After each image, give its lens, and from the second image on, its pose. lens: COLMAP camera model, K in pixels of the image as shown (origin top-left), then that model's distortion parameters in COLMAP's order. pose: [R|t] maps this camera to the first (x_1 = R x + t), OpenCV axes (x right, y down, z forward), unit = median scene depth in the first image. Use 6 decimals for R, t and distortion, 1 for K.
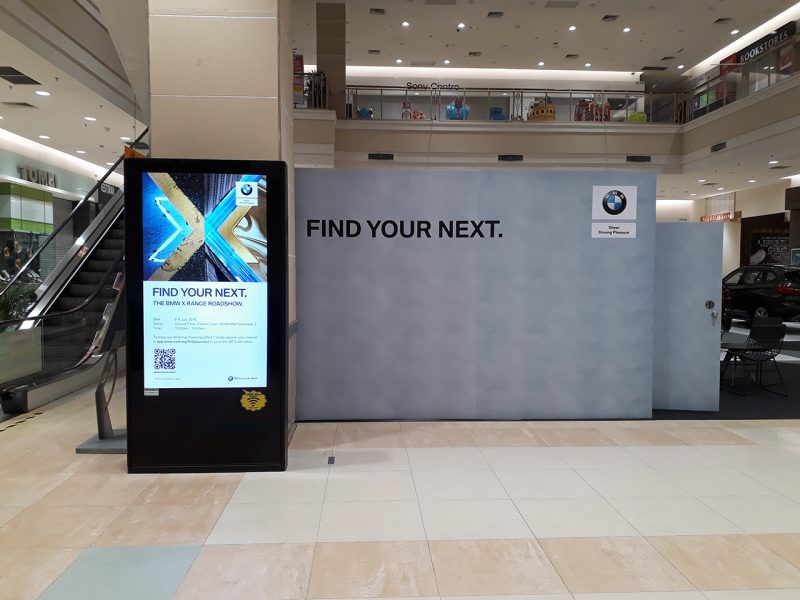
lens RADIAL K [[635.2, 0, 399.9], [0, 635.2, 297.3], [0, 0, 1]] dist [0.078838, -0.110228]
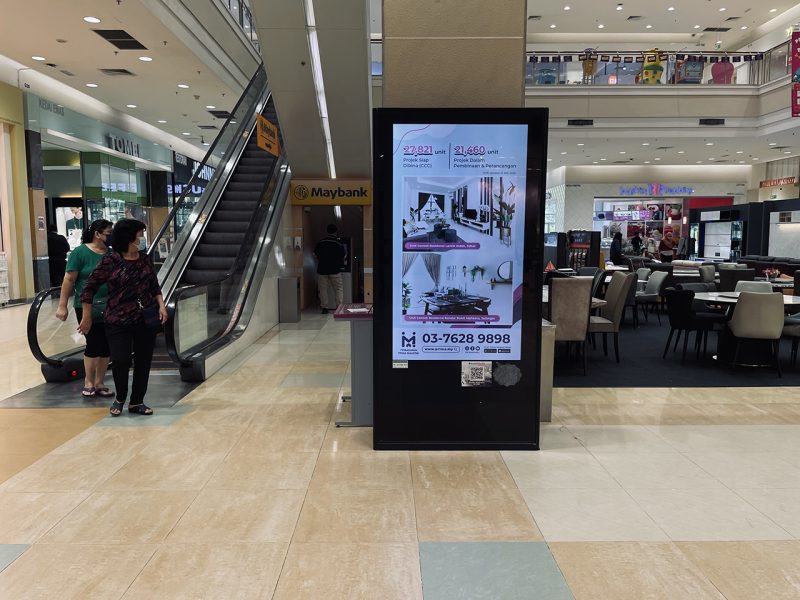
lens RADIAL K [[610.5, 0, 400.0], [0, 610.5, 300.0], [0, 0, 1]] dist [0.069381, -0.085466]
pose [[0.999027, 0.000187, -0.044111, -0.299467], [0.002340, 0.998359, 0.057222, 0.003328], [0.044049, -0.057269, 0.997387, 0.104581]]
